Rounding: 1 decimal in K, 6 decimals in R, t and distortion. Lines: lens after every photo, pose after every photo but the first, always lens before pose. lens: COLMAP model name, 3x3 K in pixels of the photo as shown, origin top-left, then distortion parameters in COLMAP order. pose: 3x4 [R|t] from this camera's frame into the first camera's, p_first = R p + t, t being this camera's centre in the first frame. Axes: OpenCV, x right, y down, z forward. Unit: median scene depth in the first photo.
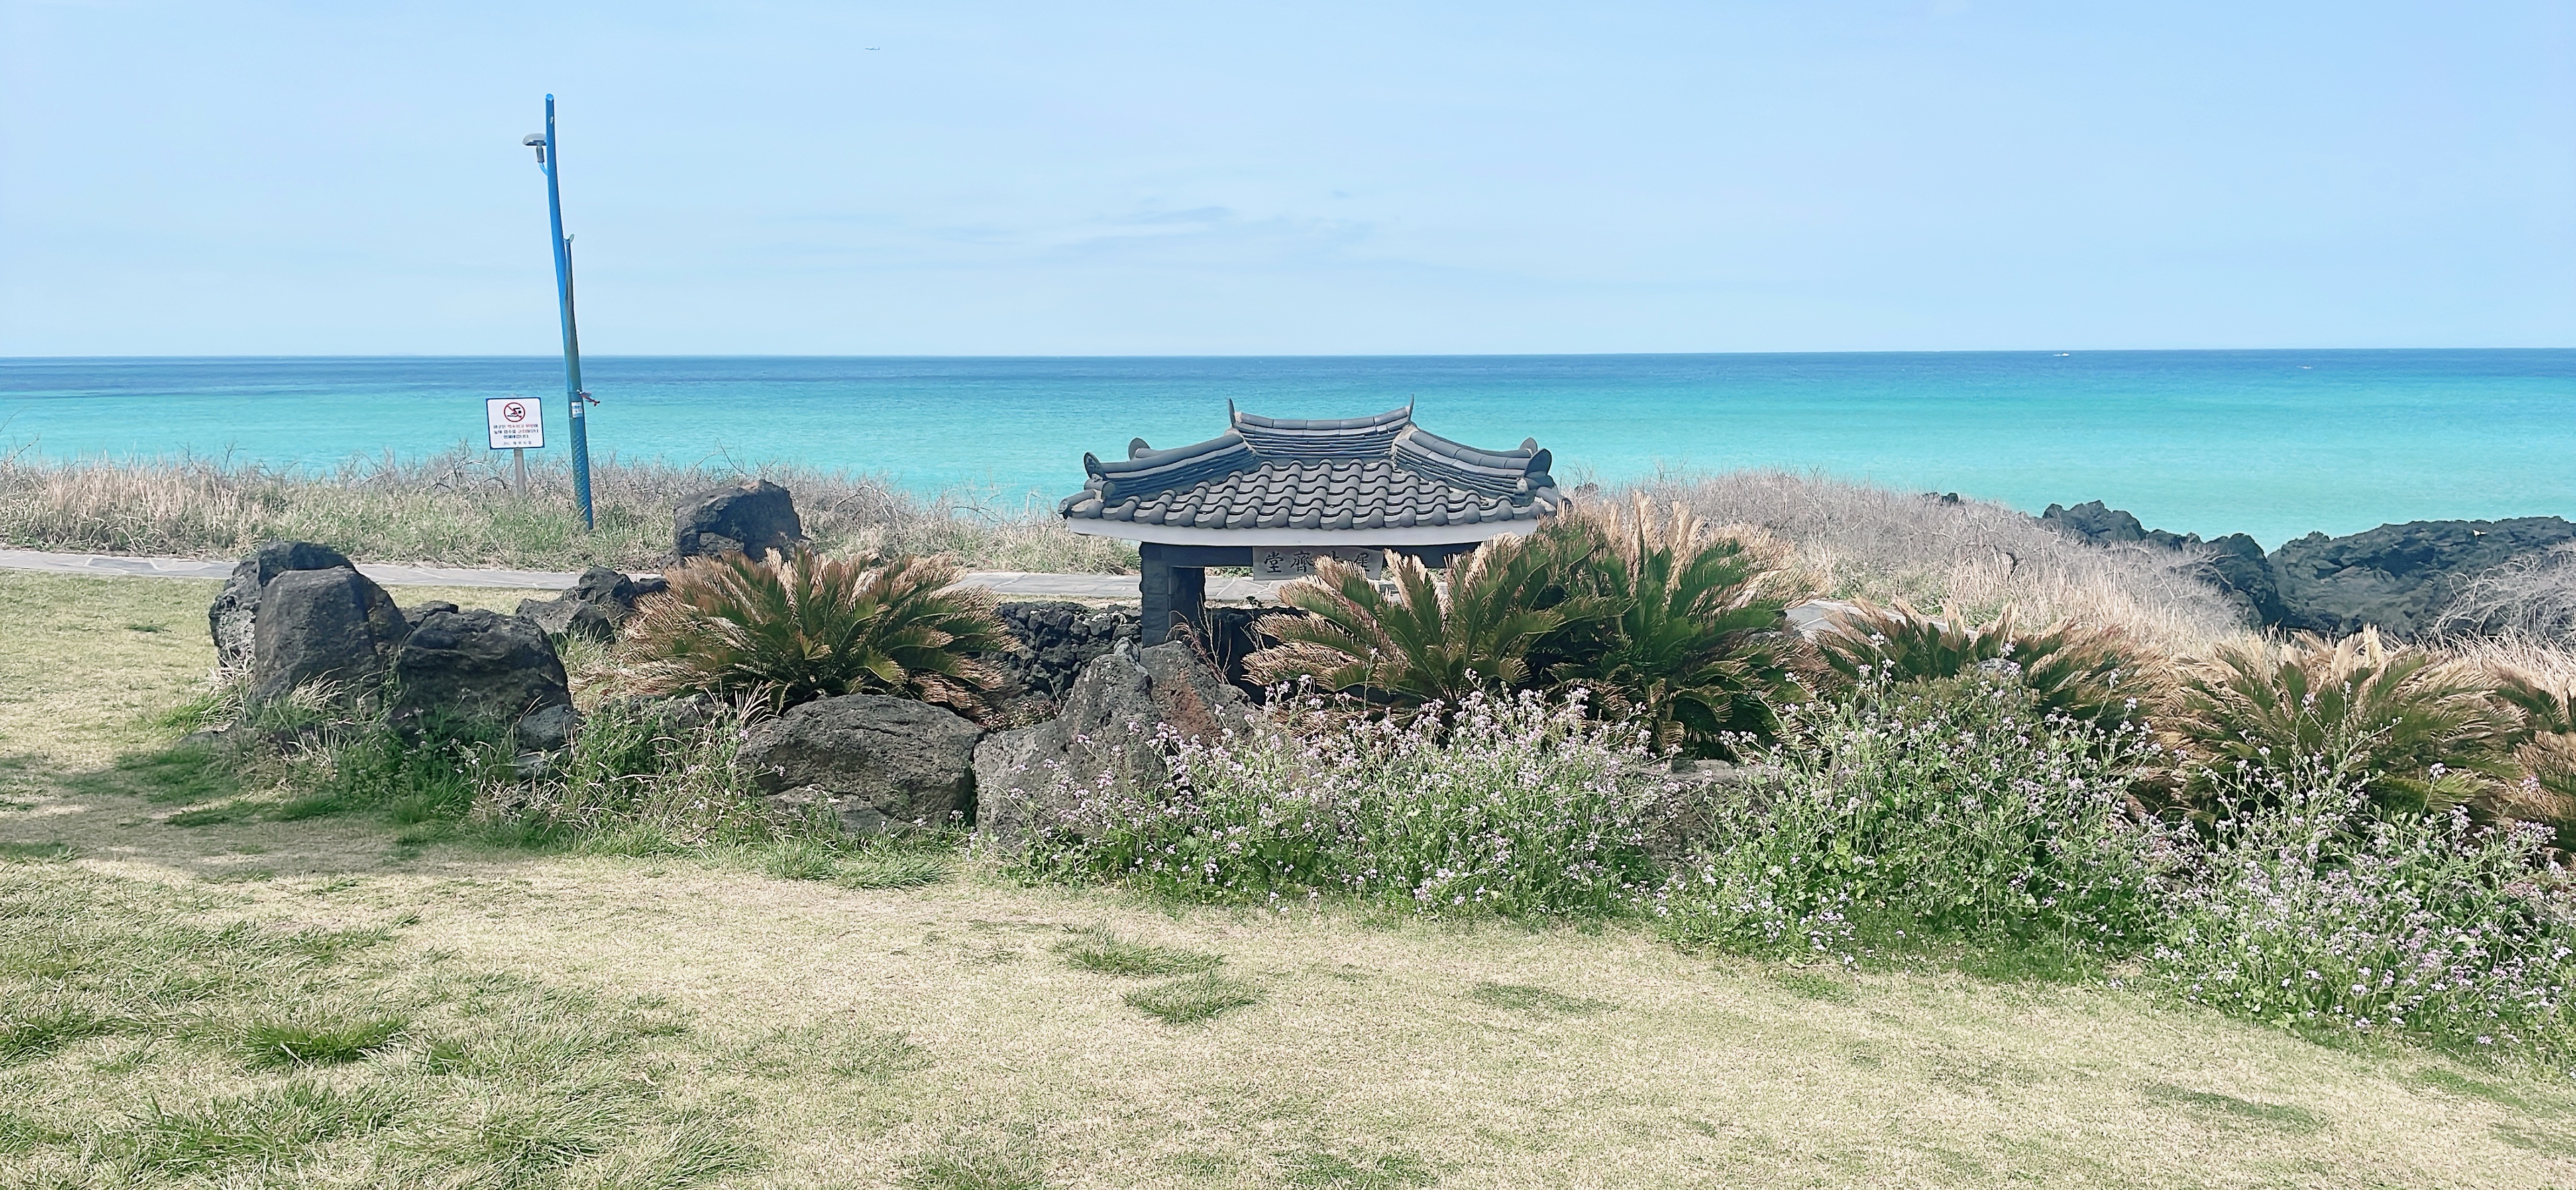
lens RADIAL K [[1834.2, 0, 1281.4], [0, 1834.2, 596.4], [0, 0, 1]] dist [0.029590, -0.006905]
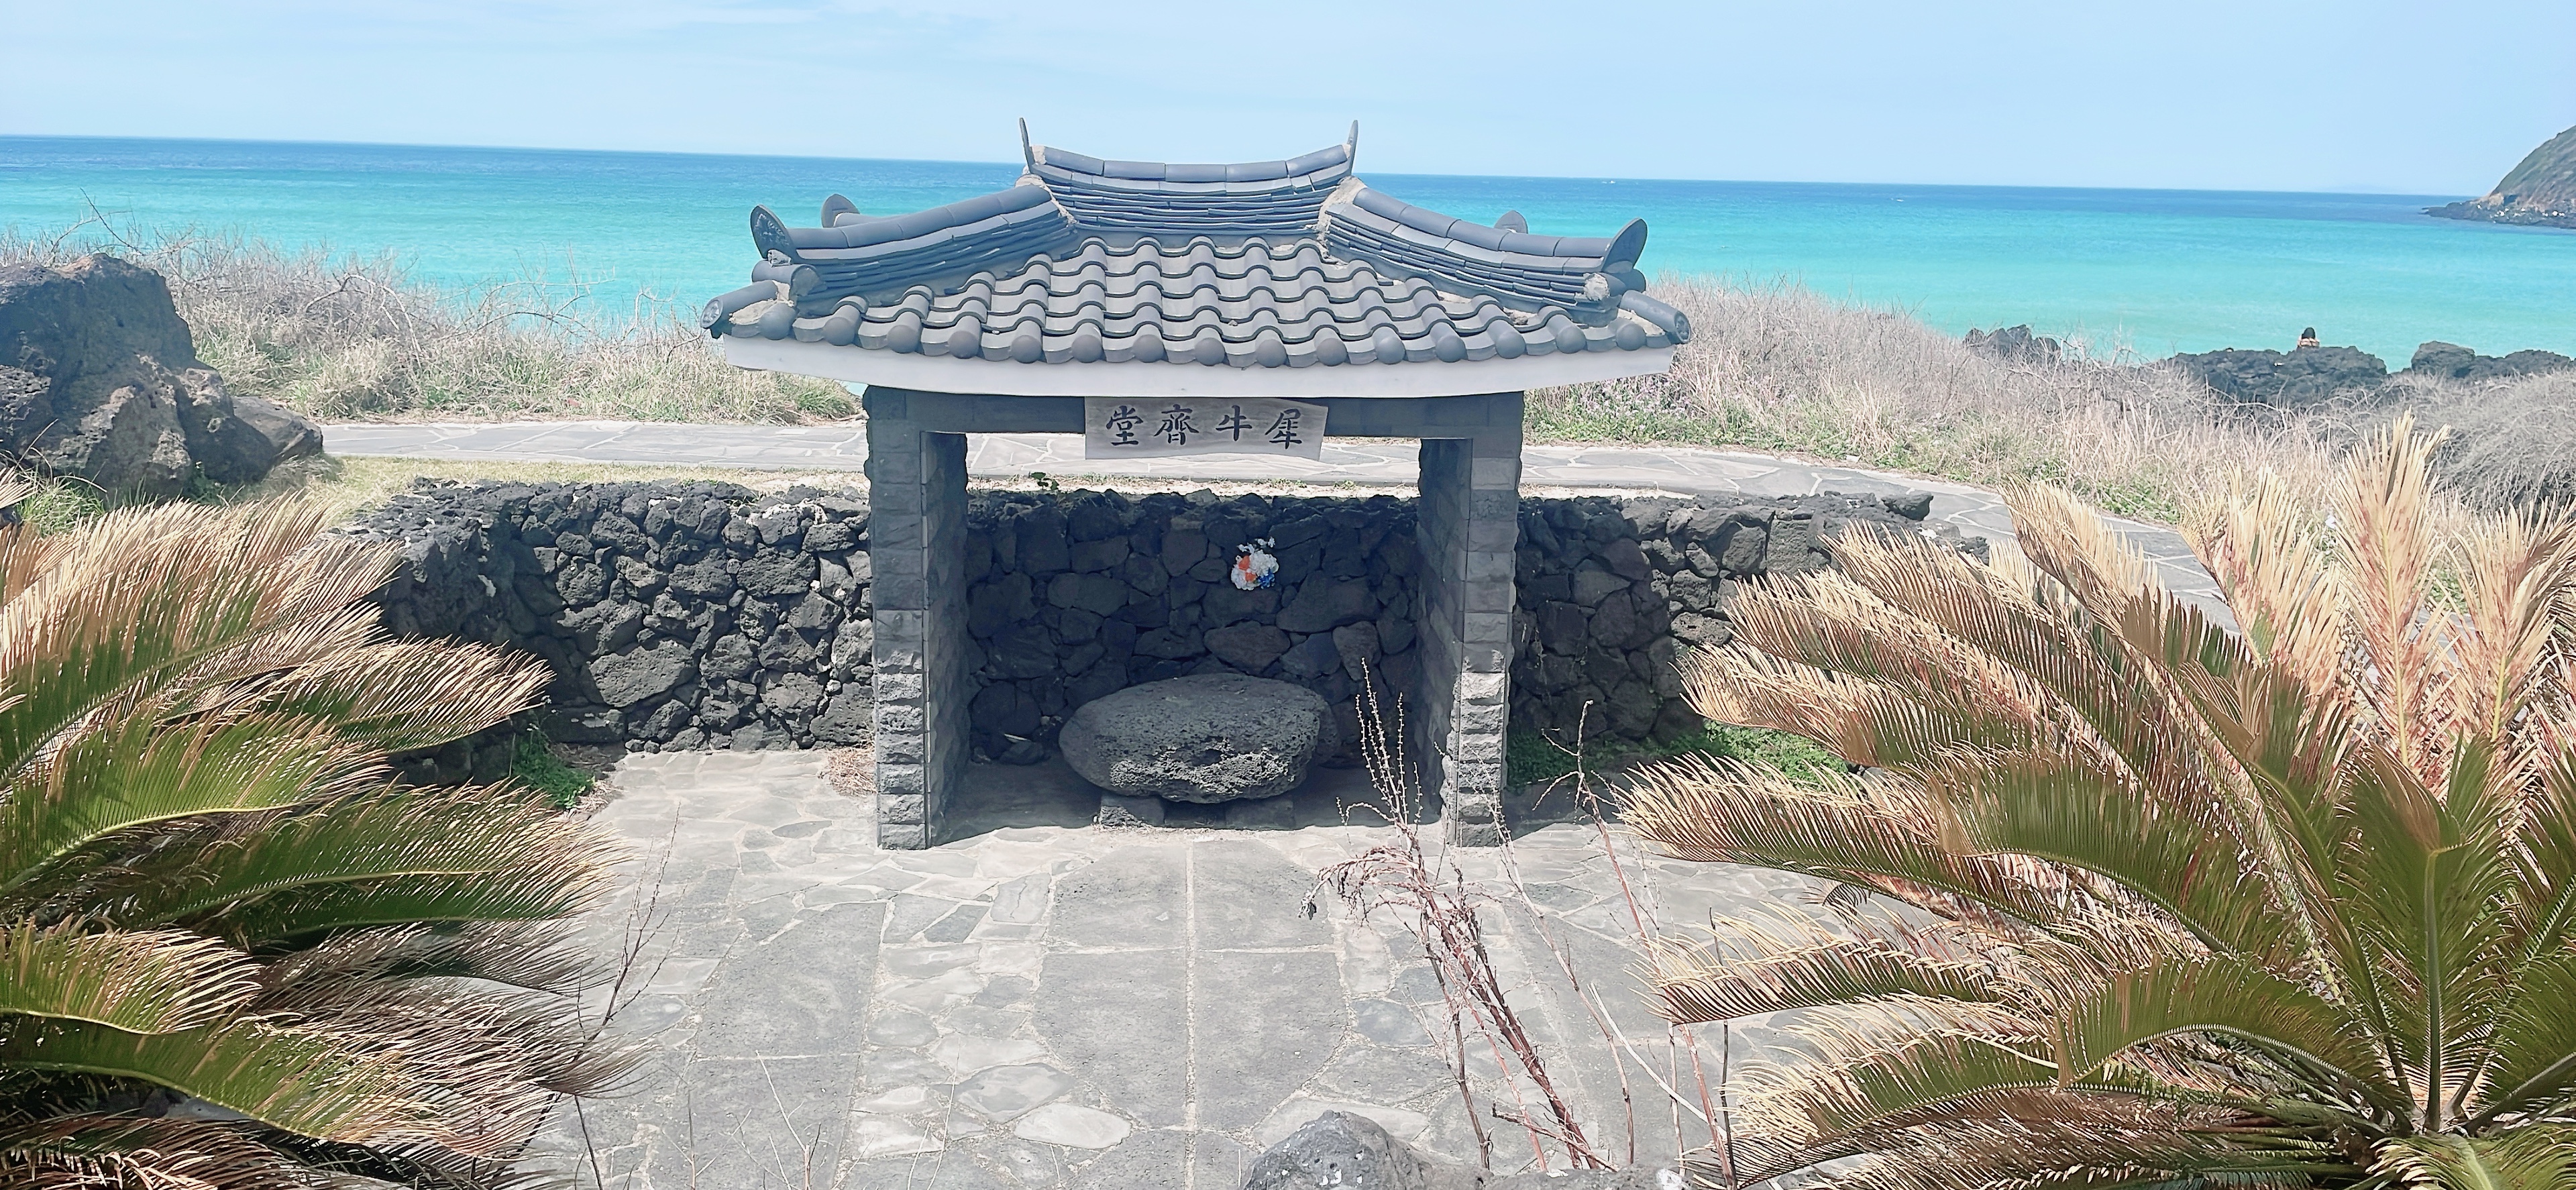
lens RADIAL K [[1834.2, 0, 1304.5], [0, 1834.2, 576.5], [0, 0, 1]] dist [0.029590, -0.006905]
pose [[0.978454, -0.015847, 0.205854, -0.063009], [-0.002578, 0.996035, 0.088930, -0.021929], [-0.206447, -0.087545, 0.974534, 0.452152]]
